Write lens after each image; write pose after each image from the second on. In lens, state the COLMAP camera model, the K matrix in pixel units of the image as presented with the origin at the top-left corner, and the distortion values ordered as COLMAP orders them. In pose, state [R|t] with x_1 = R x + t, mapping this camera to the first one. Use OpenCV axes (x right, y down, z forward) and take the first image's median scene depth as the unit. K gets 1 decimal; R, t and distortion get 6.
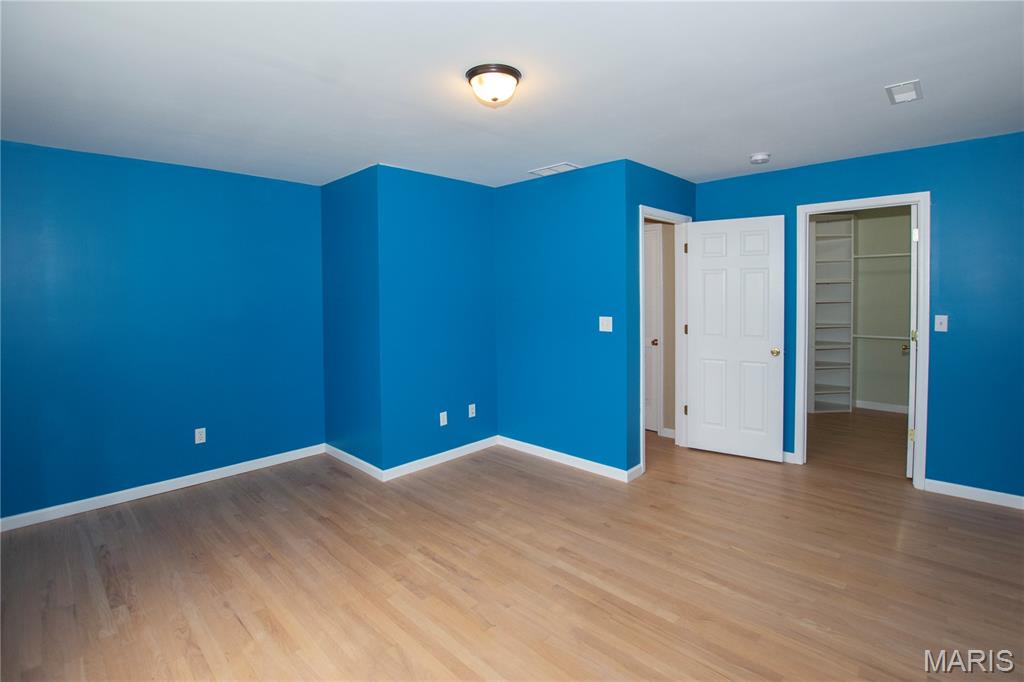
lens RADIAL K [[480.5, 0, 512.2], [0, 480.5, 312.8], [0, 0, 1]] dist [-0.025878, 0.000503]
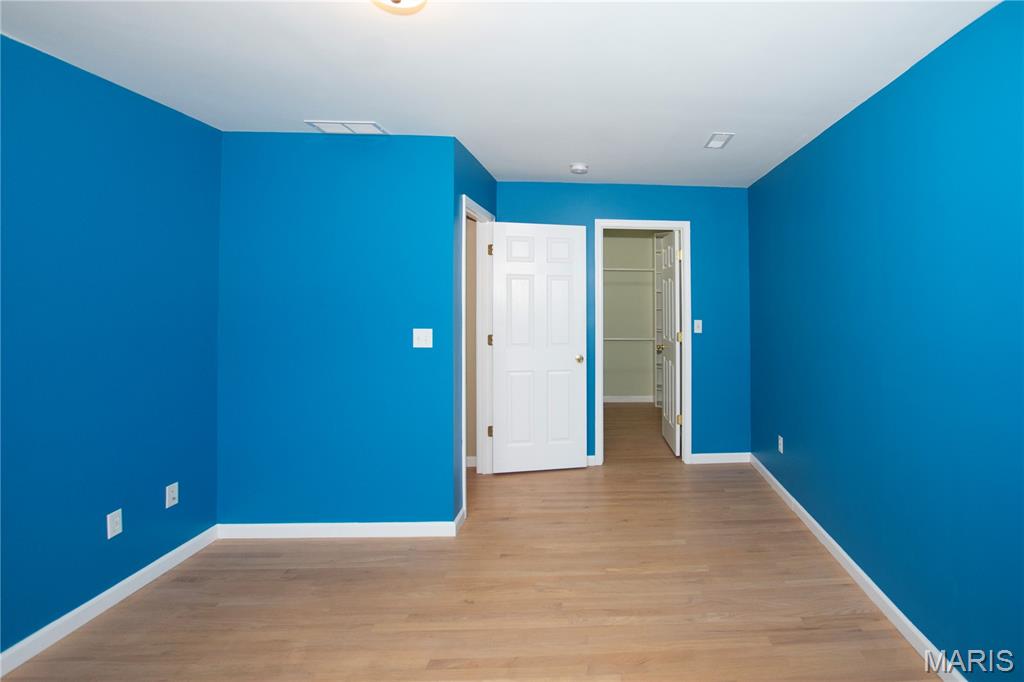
lens RADIAL K [[510.4, 0, 511.9], [0, 510.4, 285.1], [0, 0, 1]] dist [-0.024324, 0.000962]
pose [[0.675761, 0.032207, 0.736417, -0.362213], [0.014405, 0.998277, -0.056878, -0.014948], [-0.736980, 0.049044, 0.674133, 0.370267]]
